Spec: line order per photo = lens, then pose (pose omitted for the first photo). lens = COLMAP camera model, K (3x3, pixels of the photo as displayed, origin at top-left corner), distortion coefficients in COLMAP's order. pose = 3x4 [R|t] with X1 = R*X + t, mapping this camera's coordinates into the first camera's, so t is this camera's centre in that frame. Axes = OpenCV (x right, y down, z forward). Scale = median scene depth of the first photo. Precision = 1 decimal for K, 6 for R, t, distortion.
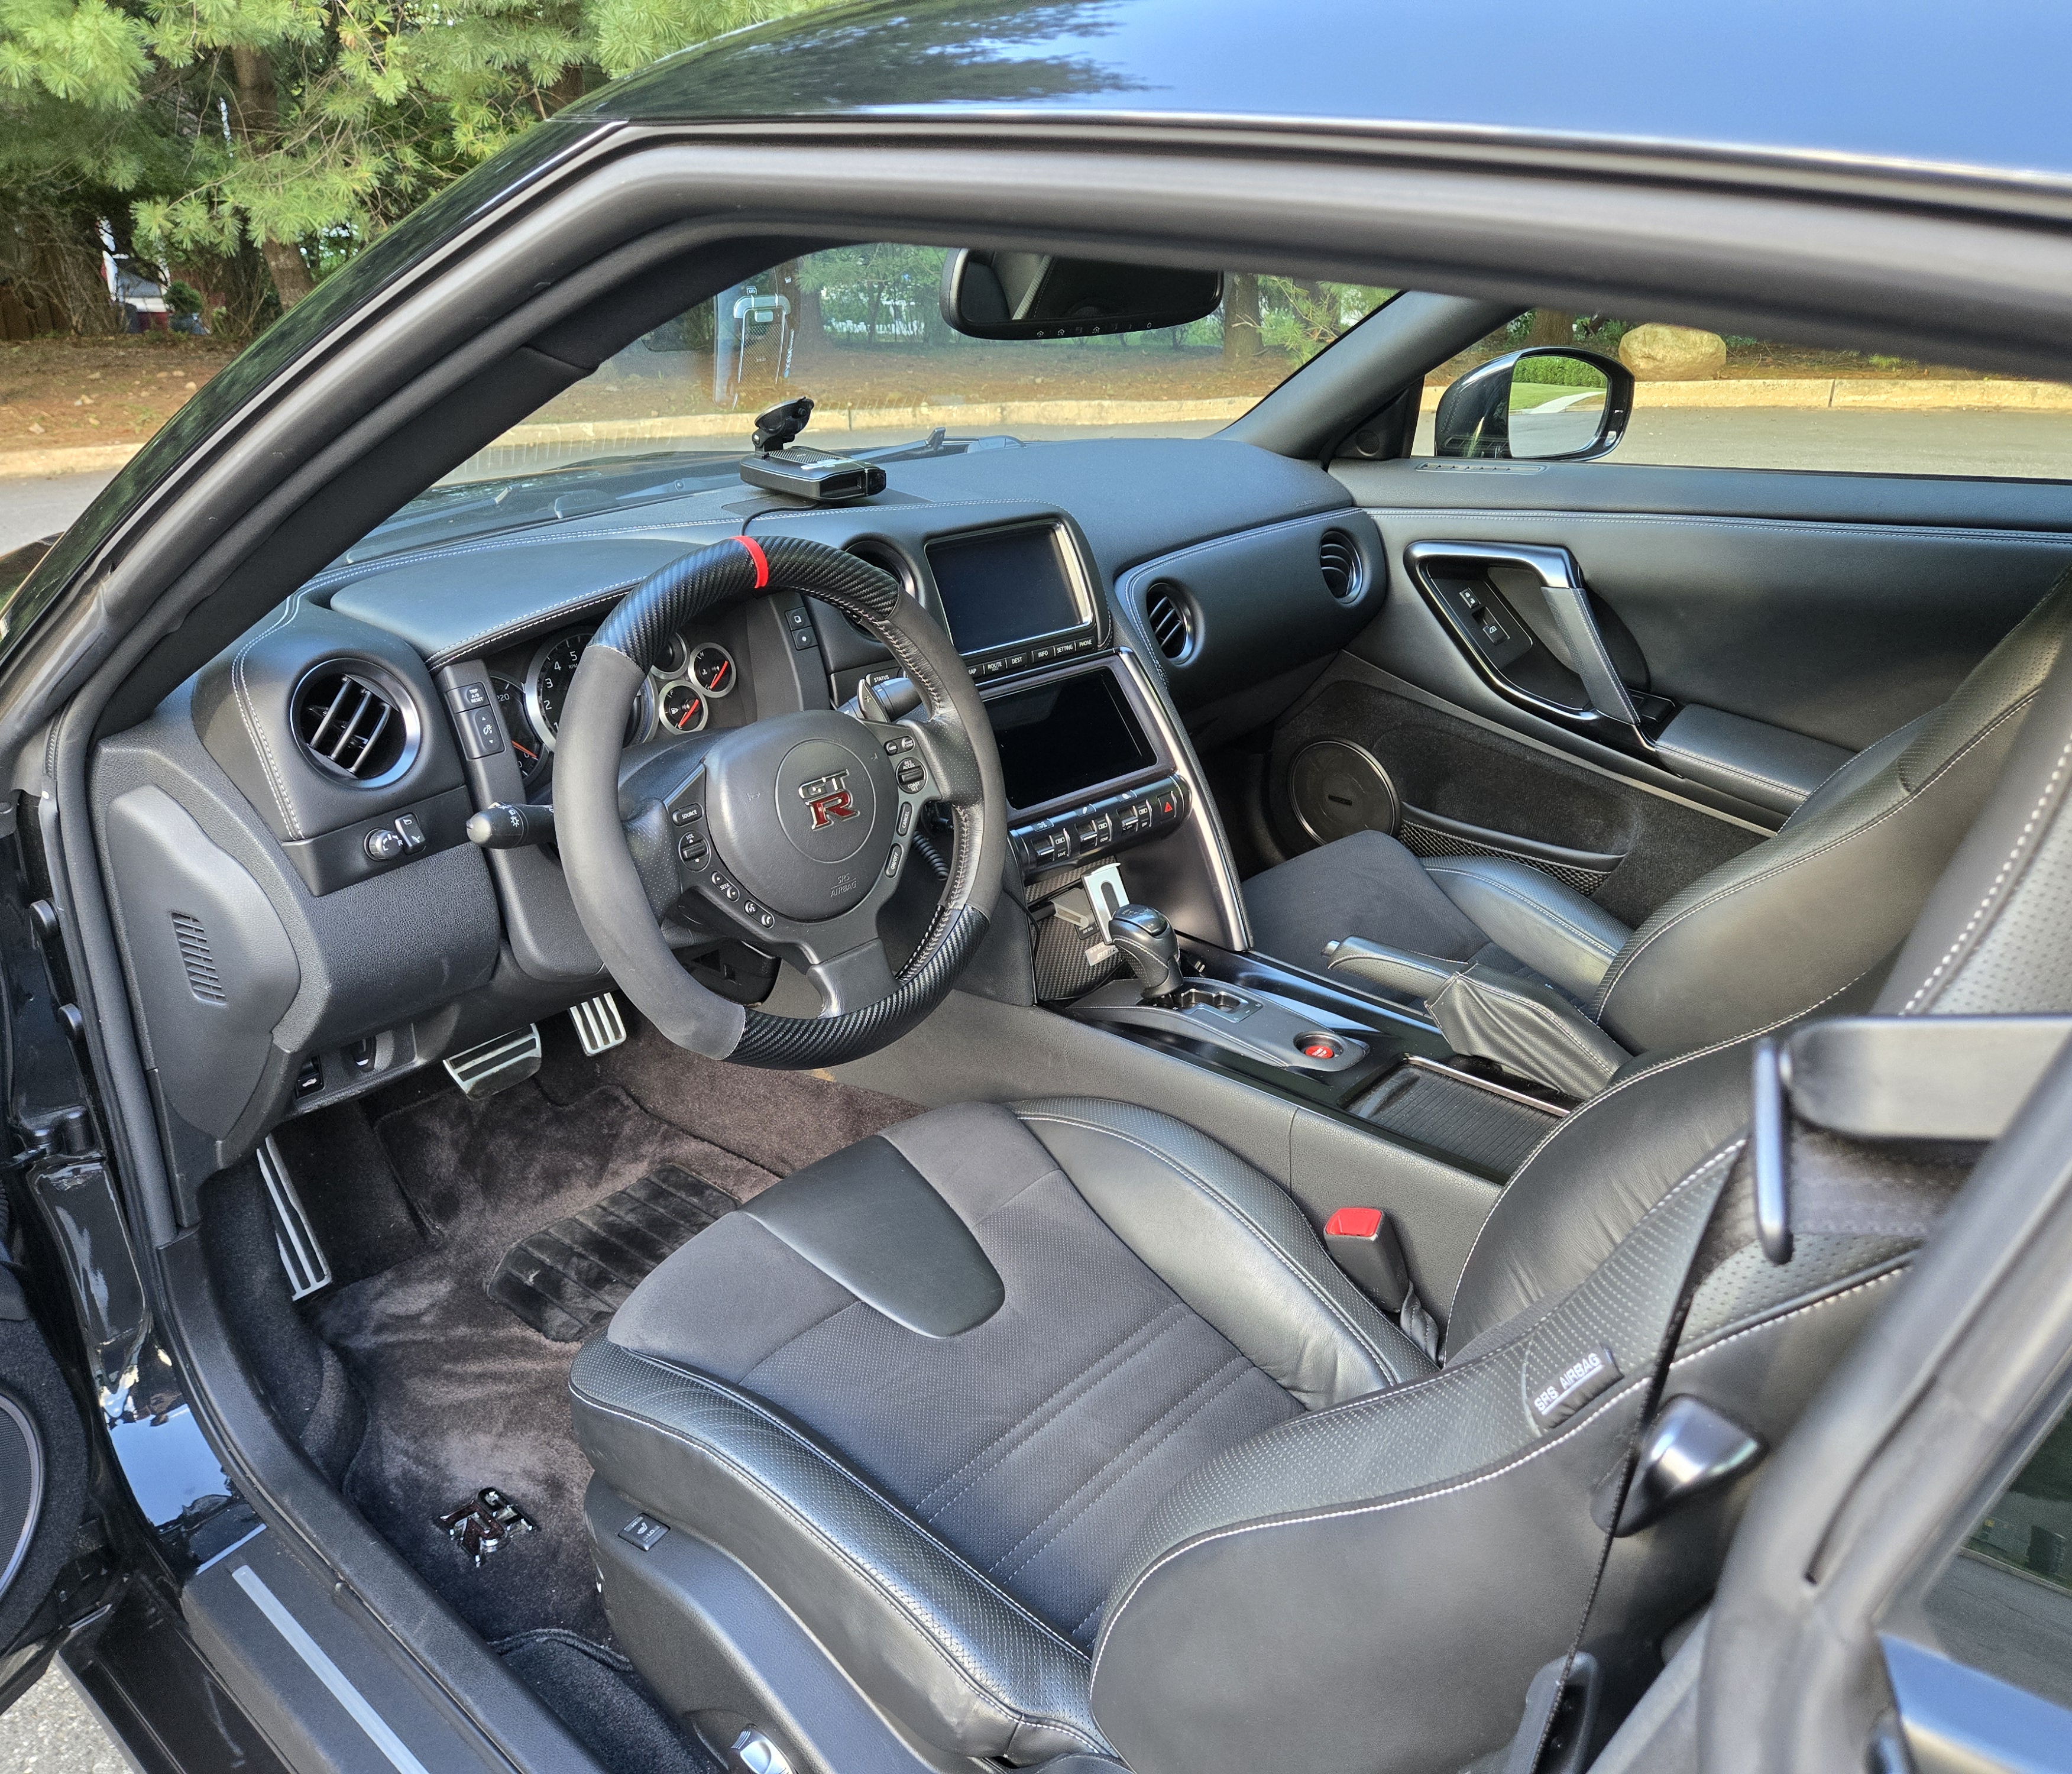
lens RADIAL K [[1571.6, 0, 1025.8], [0, 1571.6, 846.9], [0, 0, 1]] dist [0.052863, -0.062336]
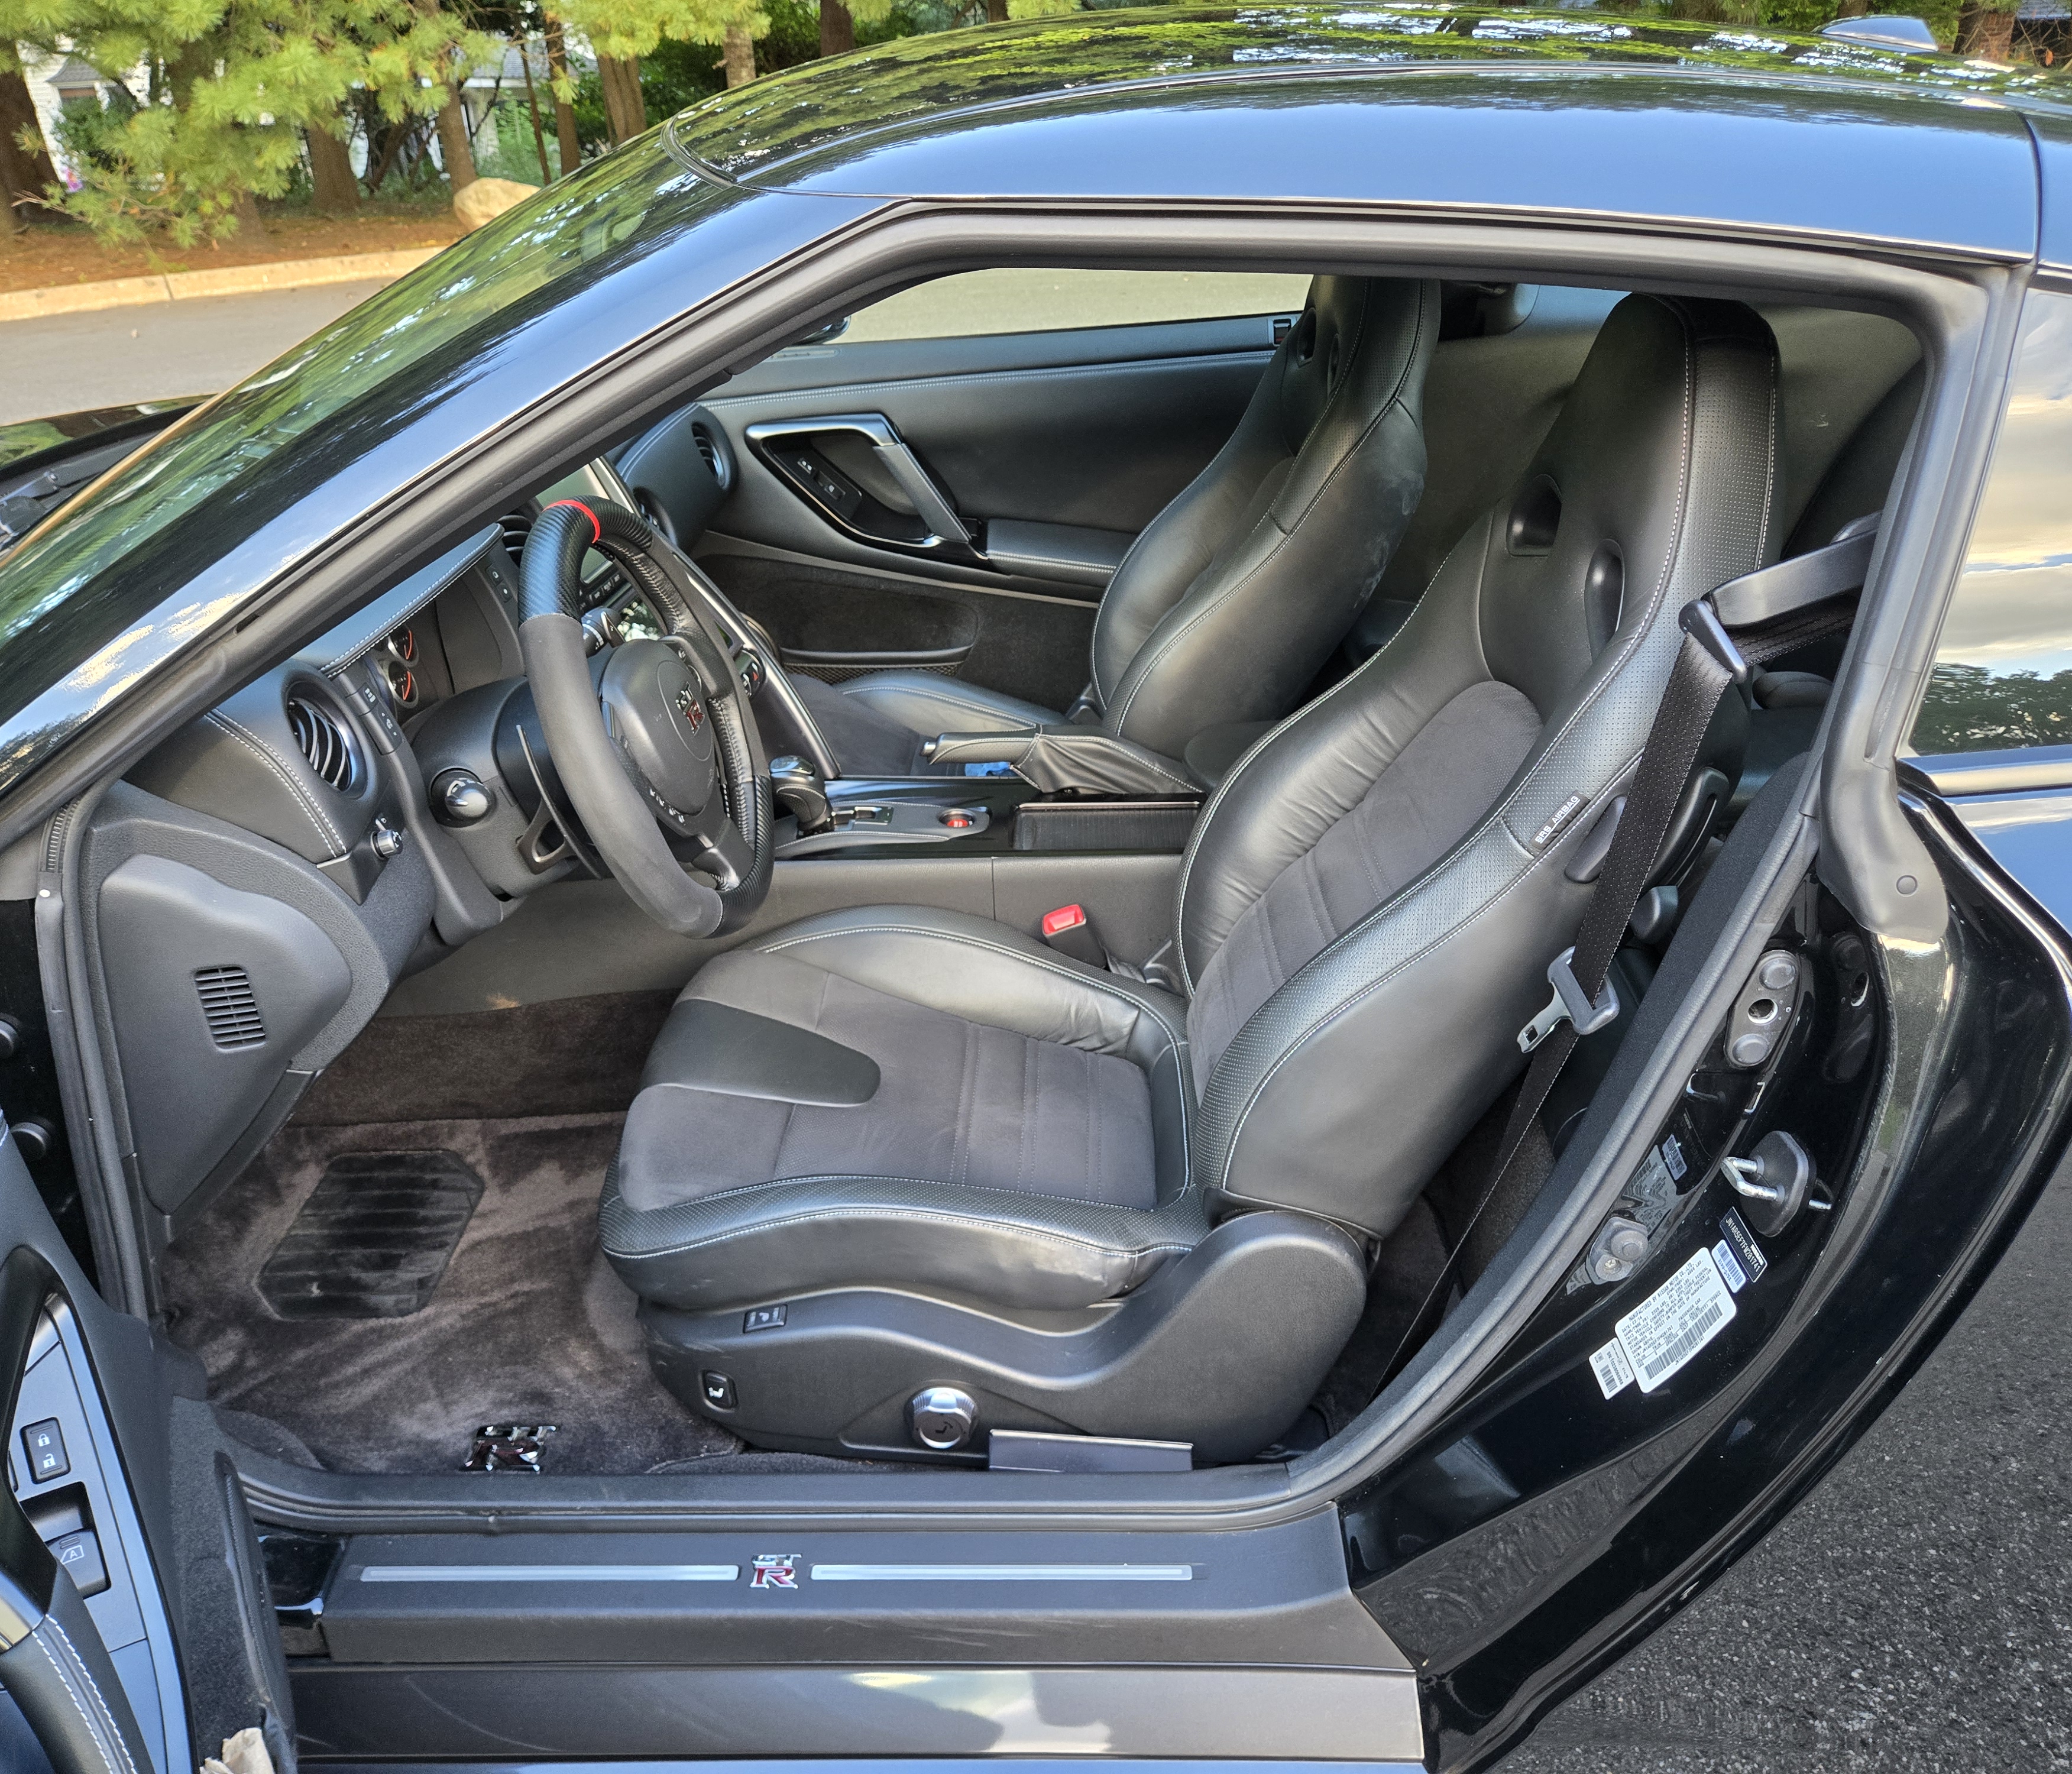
lens RADIAL K [[1571.6, 0, 1025.8], [0, 1571.6, 846.9], [0, 0, 1]] dist [0.052863, -0.062336]
pose [[0.769126, -0.298418, 0.565147, -0.459421], [0.252172, 0.954248, 0.160689, -0.042386], [-0.587243, 0.018924, 0.809189, -0.077761]]
